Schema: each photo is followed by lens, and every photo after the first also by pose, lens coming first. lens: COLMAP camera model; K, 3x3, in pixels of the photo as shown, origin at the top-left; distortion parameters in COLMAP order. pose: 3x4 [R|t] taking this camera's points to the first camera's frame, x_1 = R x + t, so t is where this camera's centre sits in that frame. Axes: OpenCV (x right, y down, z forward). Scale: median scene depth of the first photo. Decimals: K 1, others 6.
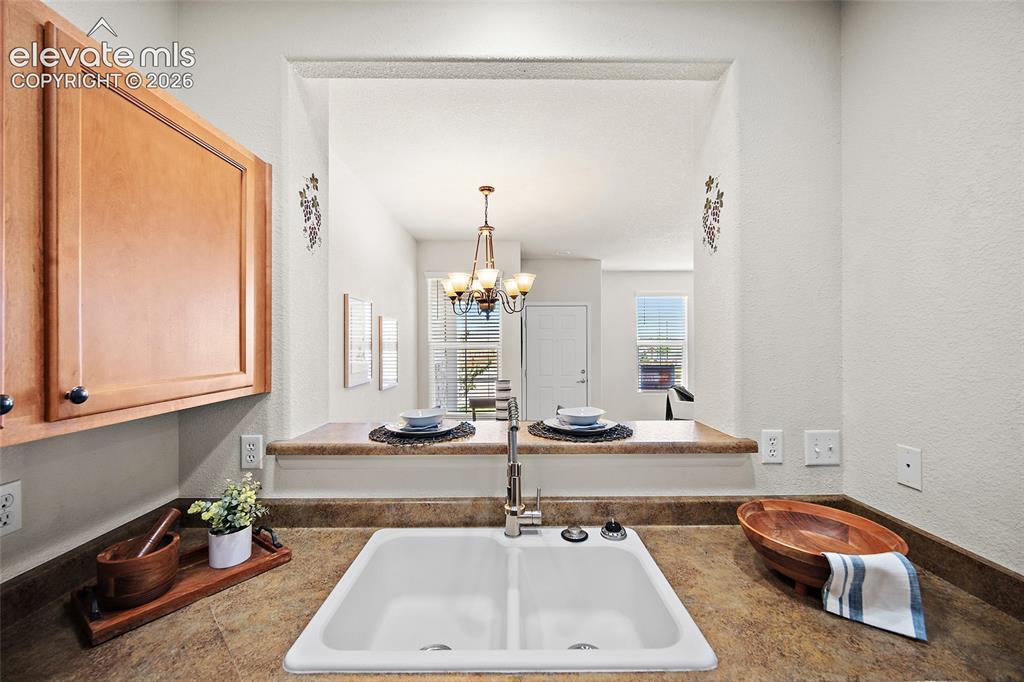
lens RADIAL K [[401.7, 0, 512.0], [0, 401.7, 341.0], [0, 0, 1]] dist [-0.001315, -0.000041]
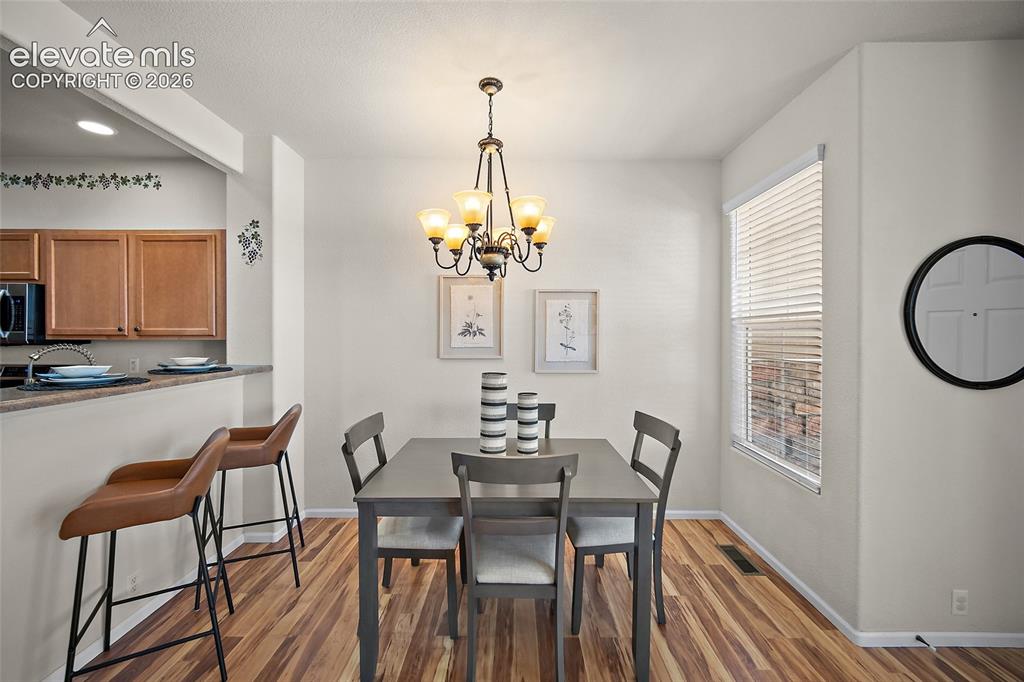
lens RADIAL K [[399.1, 0, 515.0], [0, 399.1, 337.6], [0, 0, 1]] dist [-0.001024, 0.000311]
pose [[-0.008436, 0.011830, -0.999894, 1.421687], [-0.001637, 0.999929, 0.011844, 0.087457], [0.999963, 0.001737, -0.008416, 2.457188]]
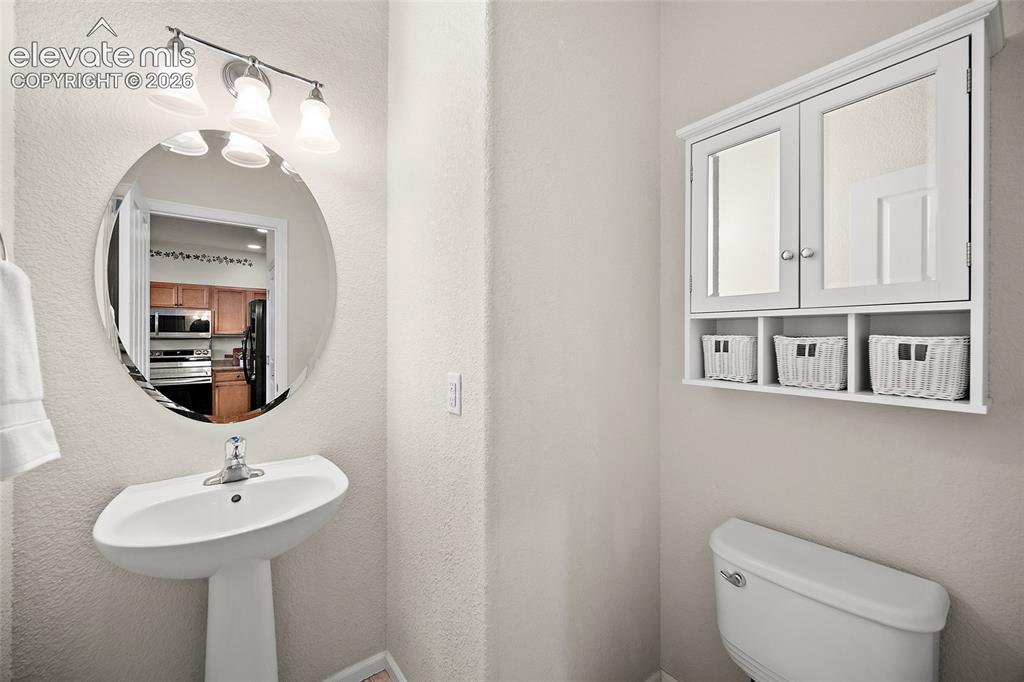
lens RADIAL K [[399.1, 0, 515.0], [0, 399.1, 337.6], [0, 0, 1]] dist [-0.001024, 0.000311]
pose [[0.634375, 0.003748, -0.773016, 4.868098], [-0.006133, 0.999981, -0.000185, 0.105846], [0.773001, 0.004859, 0.634386, -0.165193]]
